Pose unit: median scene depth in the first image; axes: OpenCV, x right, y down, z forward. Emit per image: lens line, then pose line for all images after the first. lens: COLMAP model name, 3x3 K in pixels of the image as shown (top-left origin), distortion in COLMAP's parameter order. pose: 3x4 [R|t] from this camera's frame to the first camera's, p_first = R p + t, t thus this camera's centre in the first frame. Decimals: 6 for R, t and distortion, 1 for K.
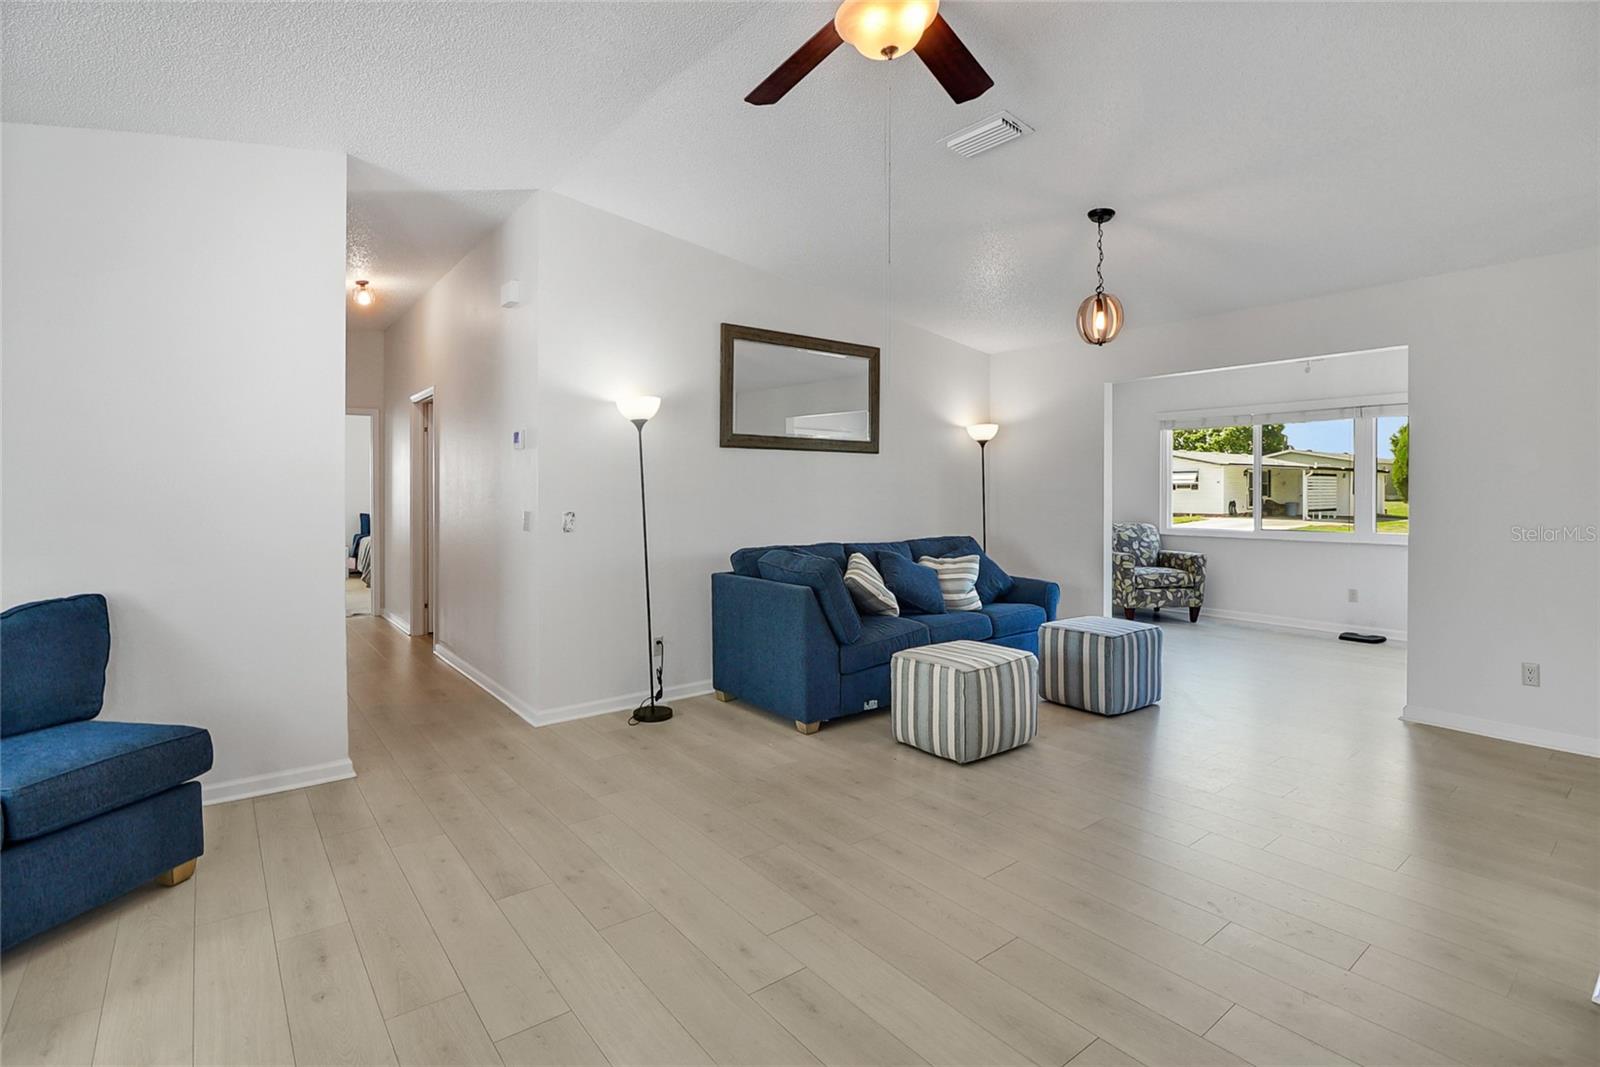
lens RADIAL K [[752.4, 0, 750.3], [0, 752.4, 496.7], [0, 0, 1]] dist [-0.013052, -0.008908]
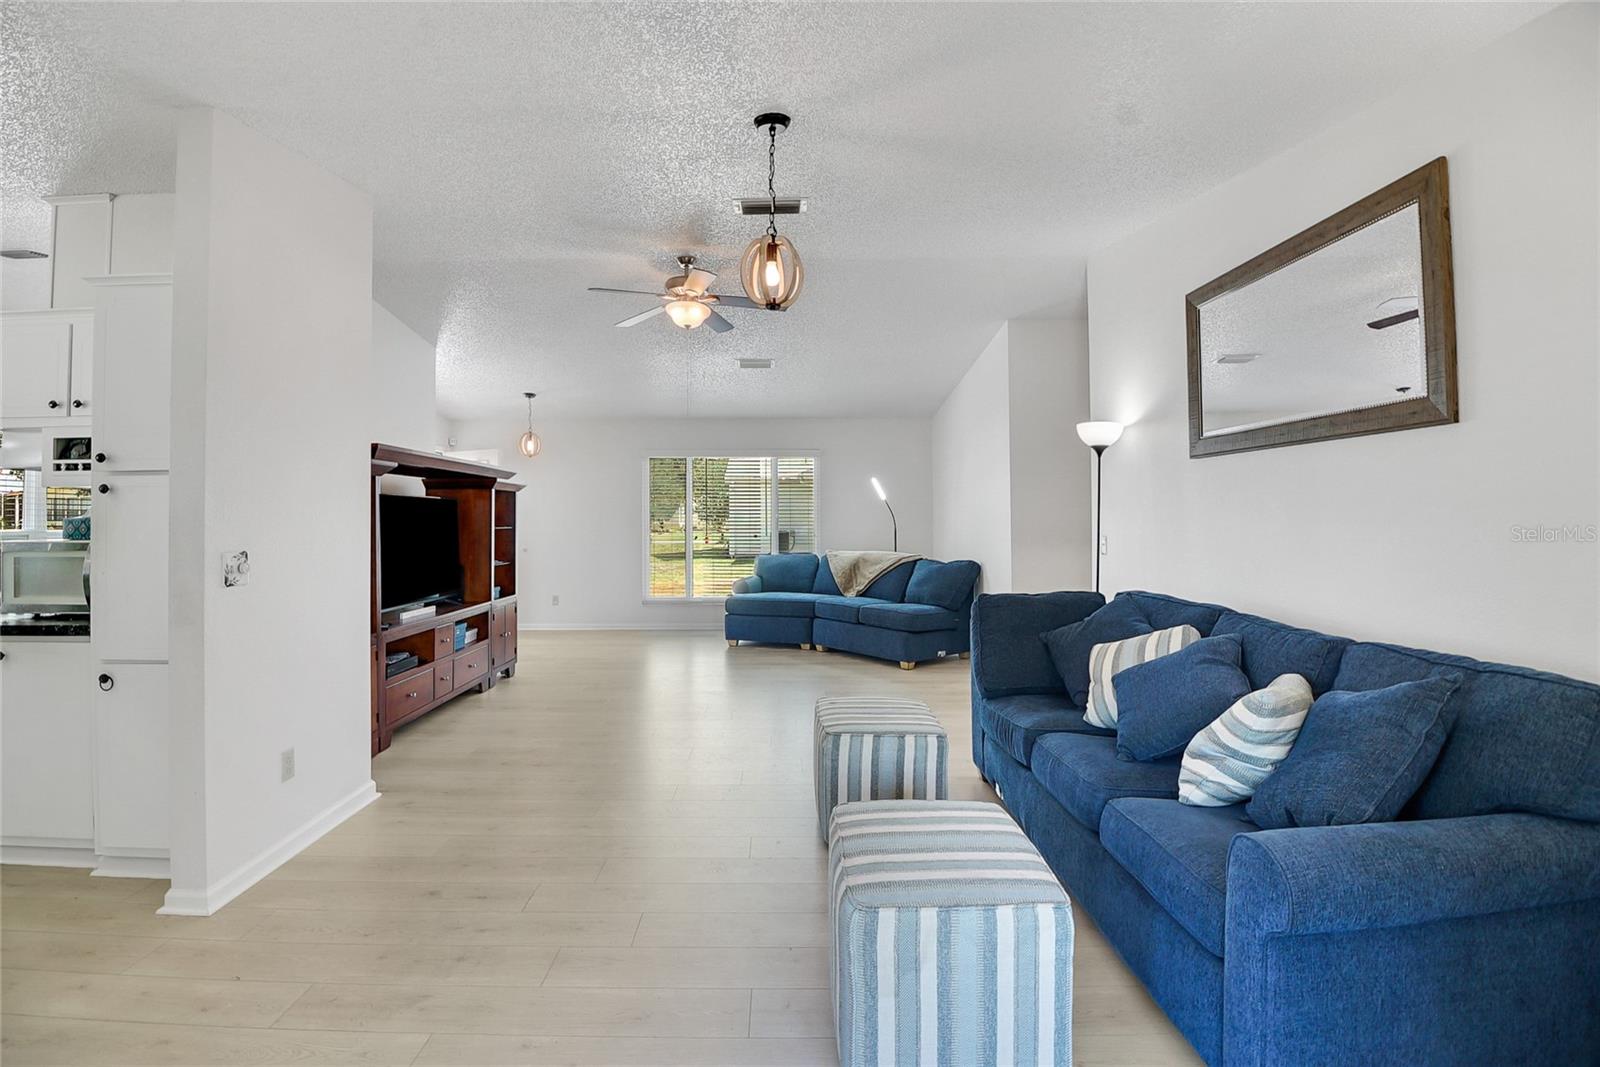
lens RADIAL K [[752.4, 0, 744.2], [0, 752.4, 485.6], [0, 0, 1]] dist [-0.013052, -0.008908]
pose [[-0.625593, -0.029986, -0.779573, 0.790793], [-0.002039, 0.999321, -0.036802, -0.010575], [0.780147, -0.021433, -0.625229, 1.077707]]
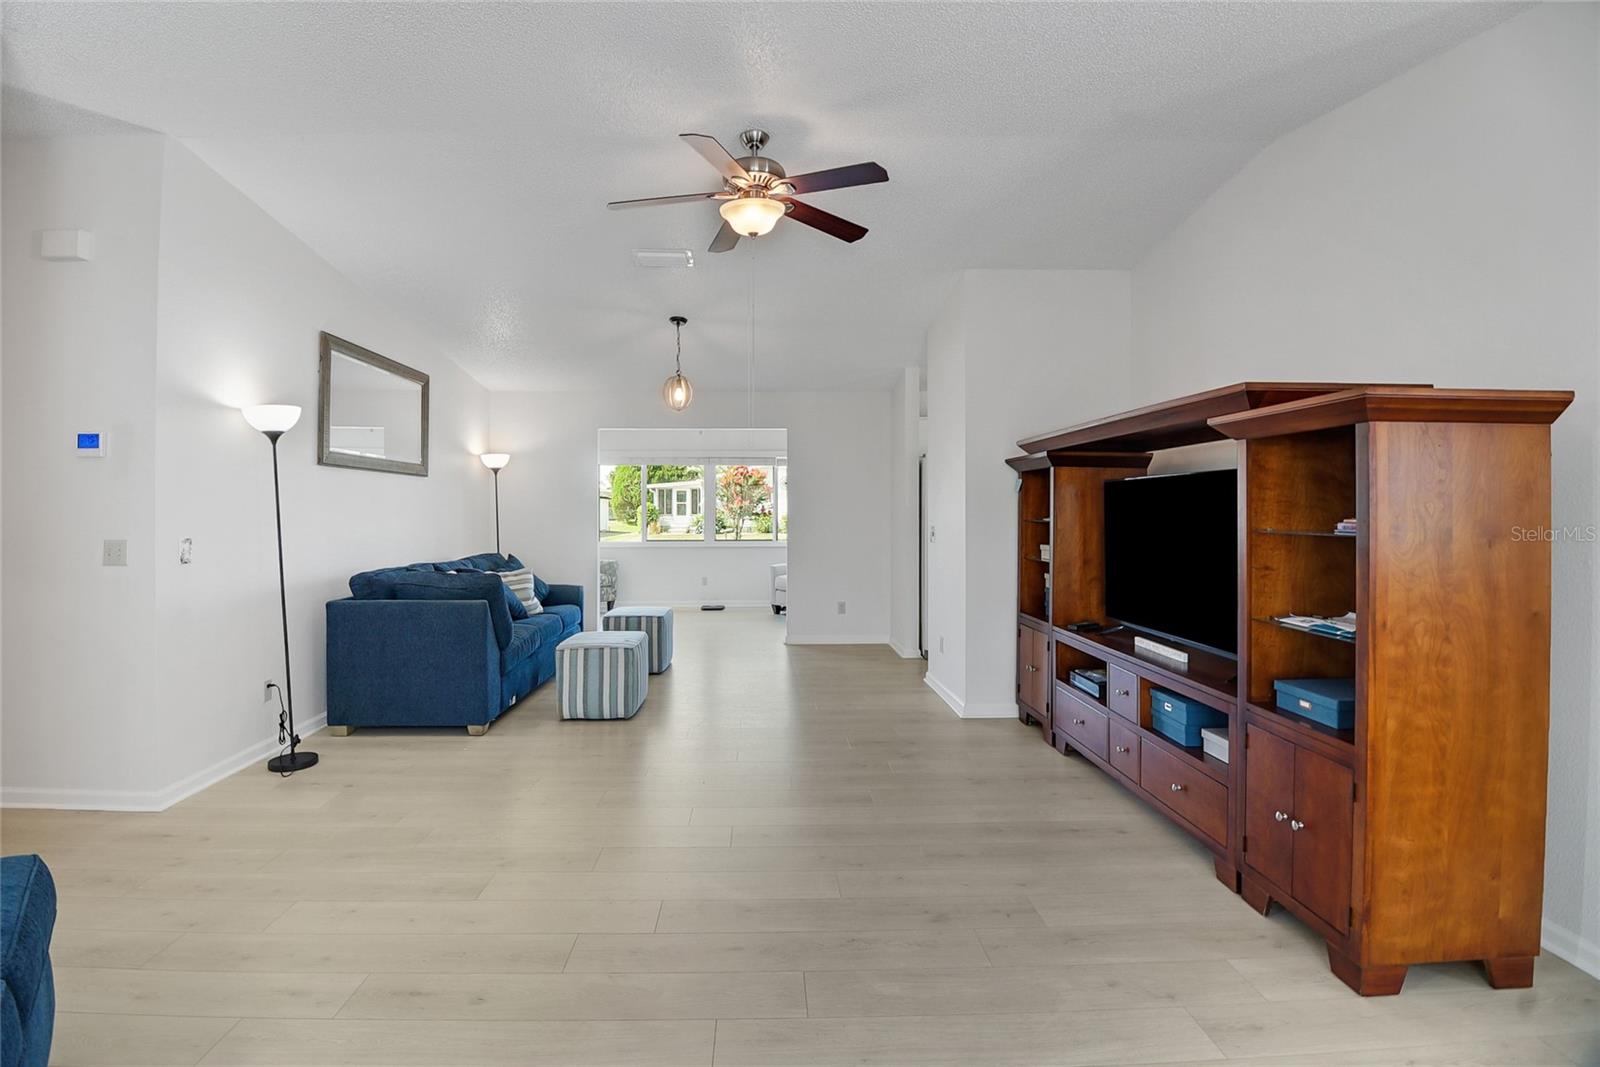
lens RADIAL K [[752.4, 0, 783.0], [0, 752.4, 509.1], [0, 0, 1]] dist [-0.013052, -0.008908]
pose [[0.563263, 0.003404, 0.826270, -0.459724], [0.007052, 0.999935, -0.008927, 0.000401], [-0.826247, 0.010855, 0.563203, 0.017098]]
